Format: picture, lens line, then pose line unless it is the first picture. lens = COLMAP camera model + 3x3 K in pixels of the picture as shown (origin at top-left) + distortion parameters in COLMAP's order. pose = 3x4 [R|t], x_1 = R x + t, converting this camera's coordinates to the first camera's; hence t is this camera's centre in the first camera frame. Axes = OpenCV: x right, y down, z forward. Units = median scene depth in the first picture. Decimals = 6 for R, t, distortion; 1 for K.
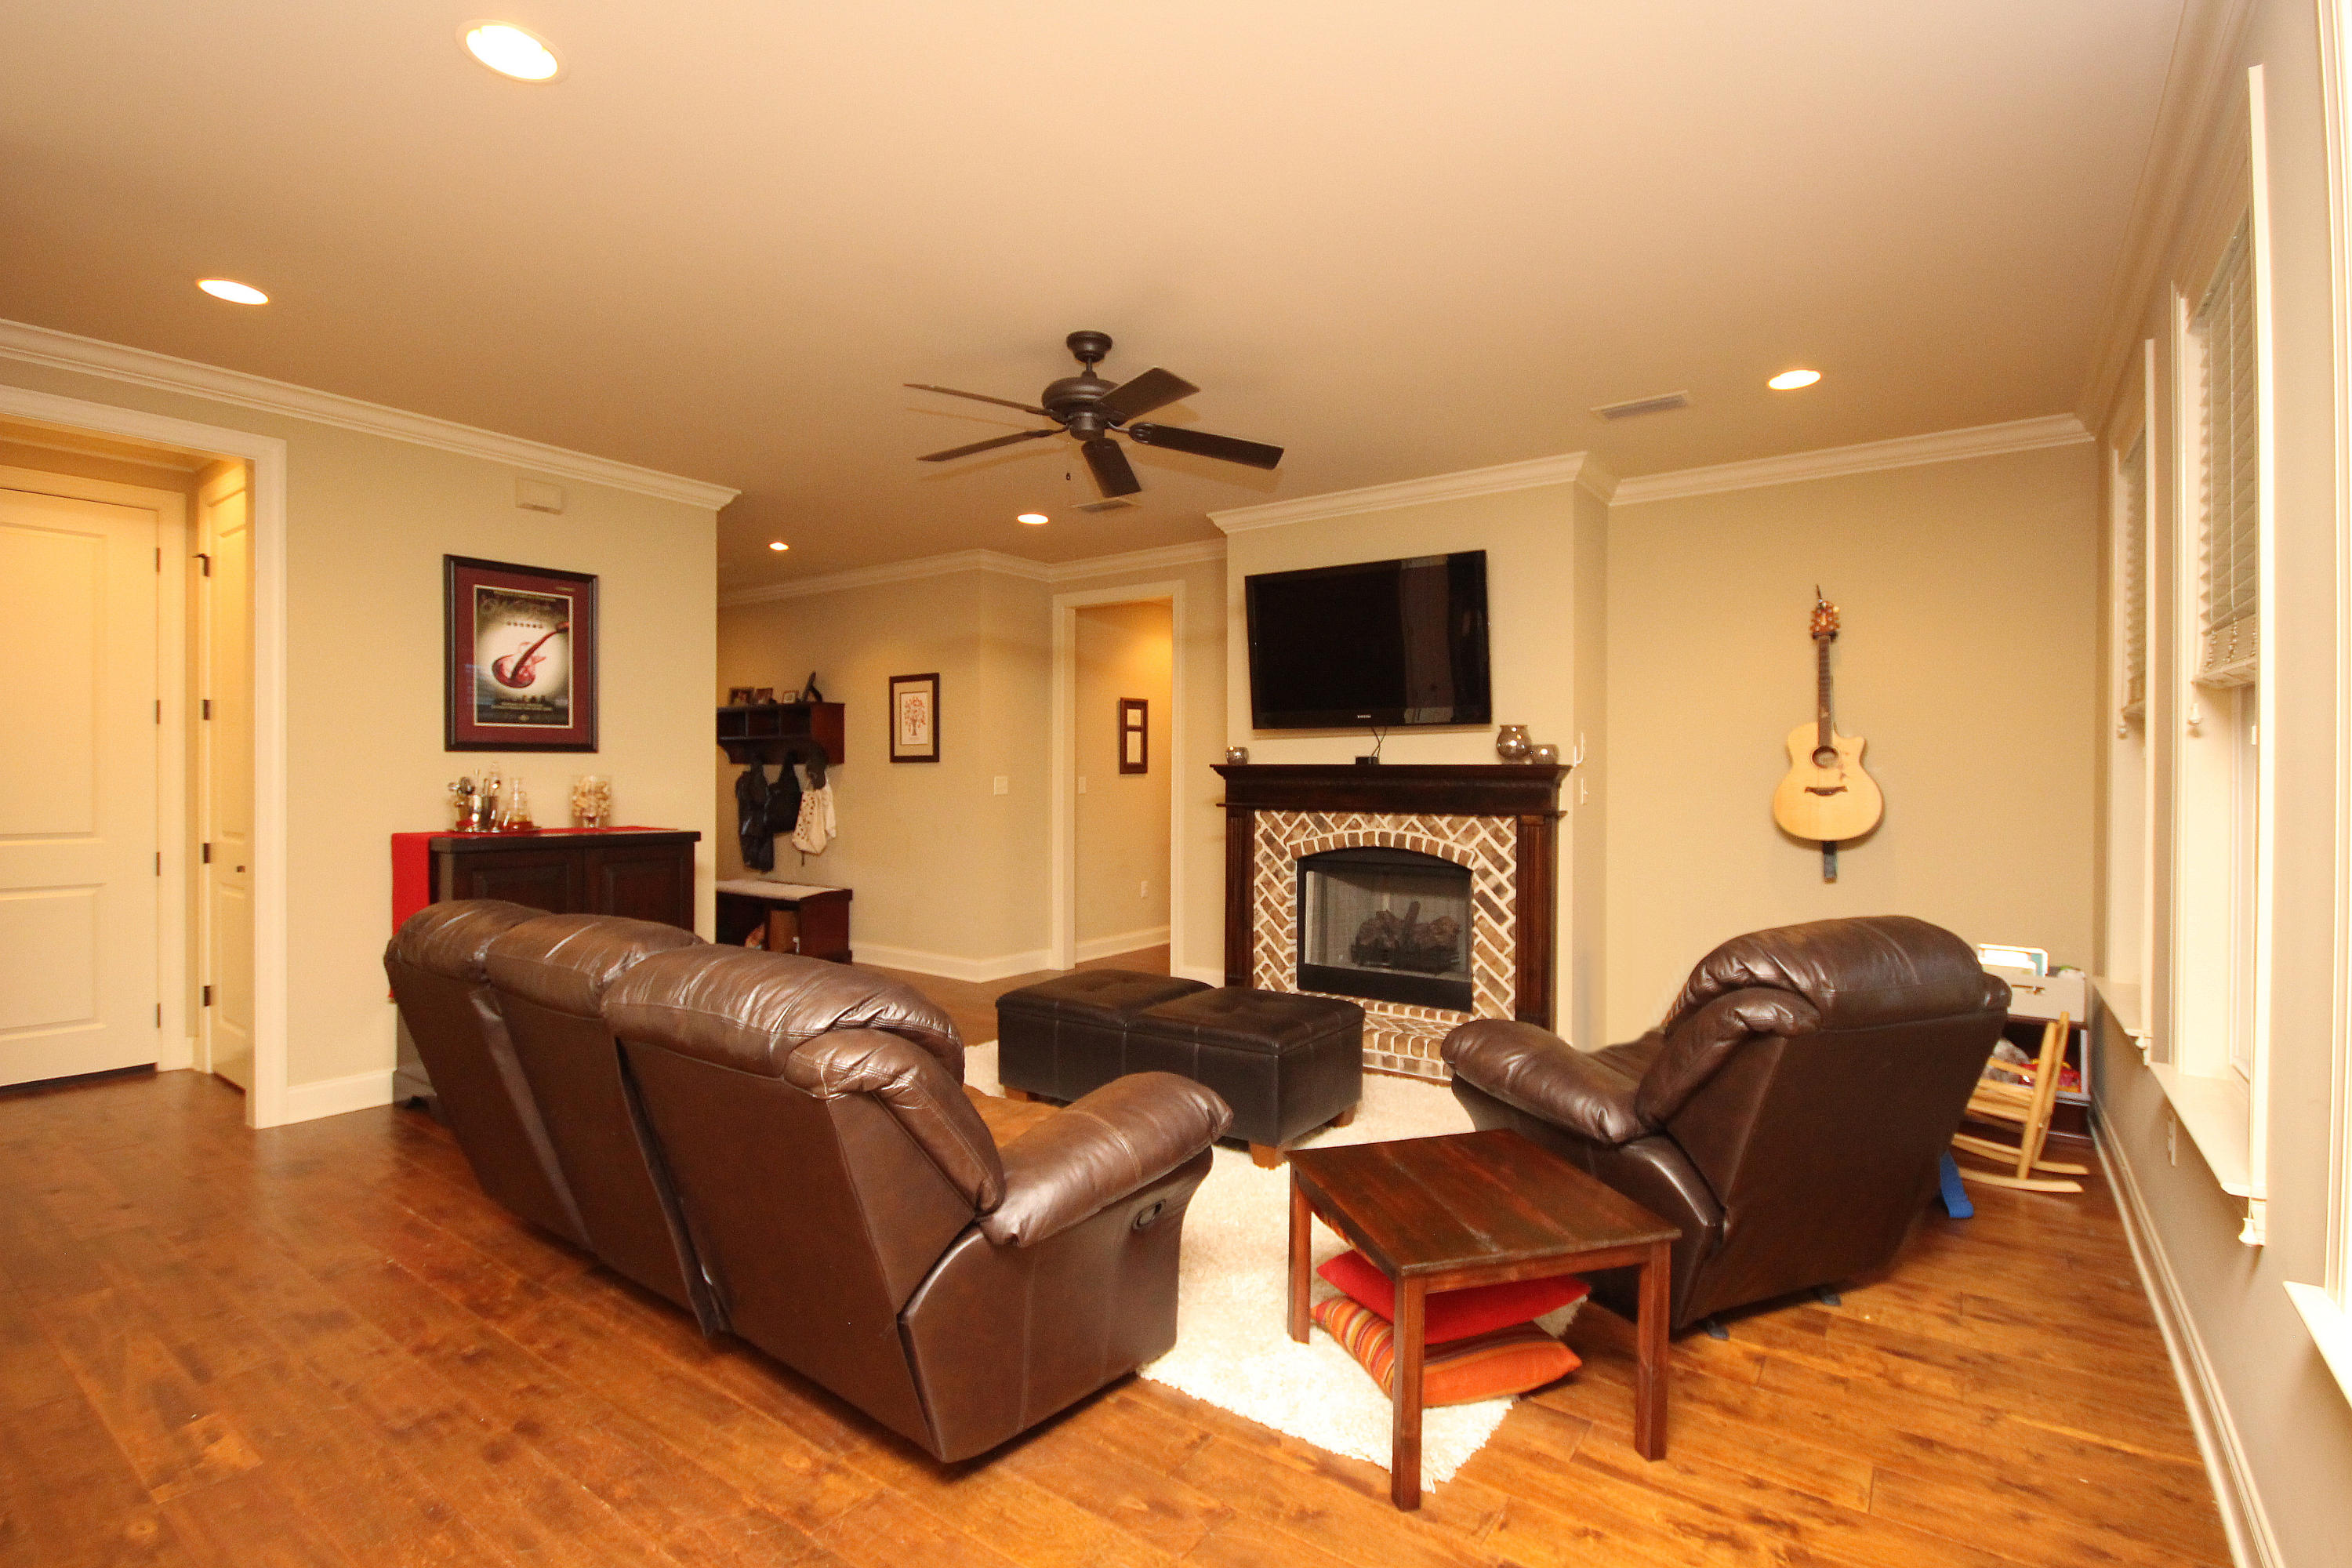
lens RADIAL K [[1095.9, 0, 1185.9], [0, 1095.9, 776.9], [0, 0, 1]] dist [-0.000553, -0.000511]
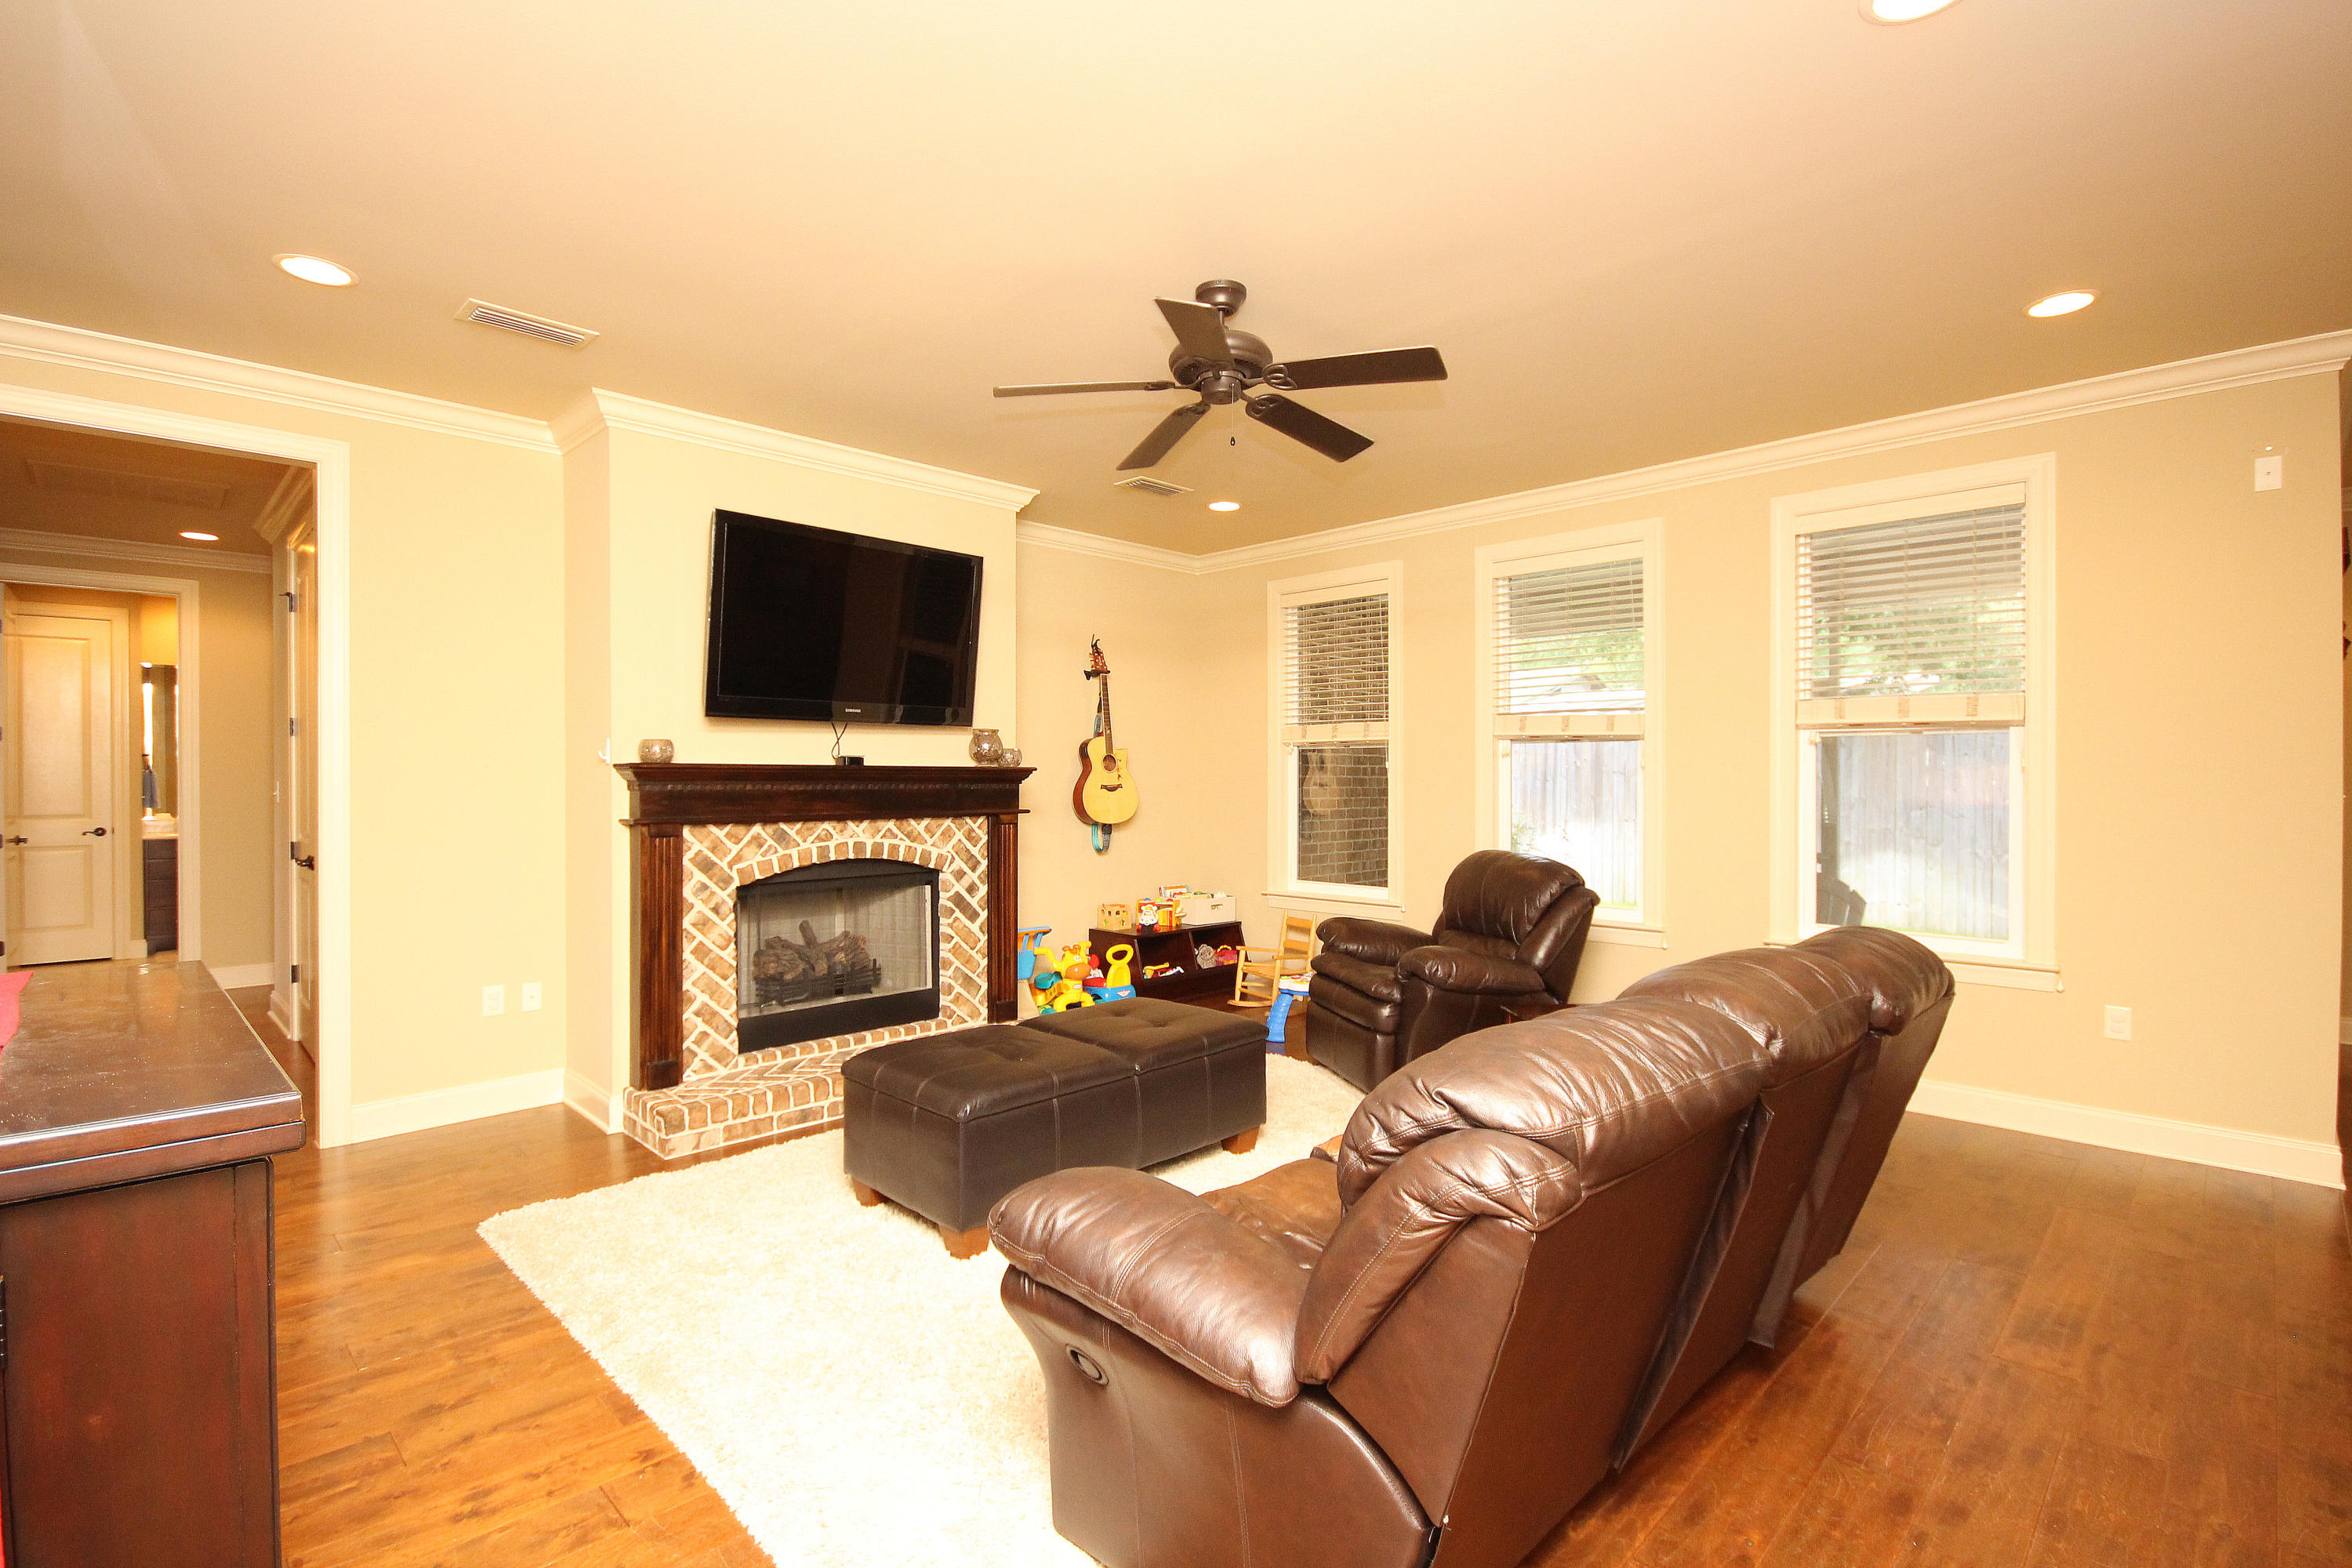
lens RADIAL K [[1095.9, 0, 1200.0], [0, 1095.9, 779.5], [0, 0, 1]] dist [-0.000553, -0.000511]
pose [[0.151822, -0.005848, 0.988391, -0.662107], [0.002081, 0.999982, 0.005597, -0.004492], [-0.988406, 0.001207, 0.151832, 0.601054]]
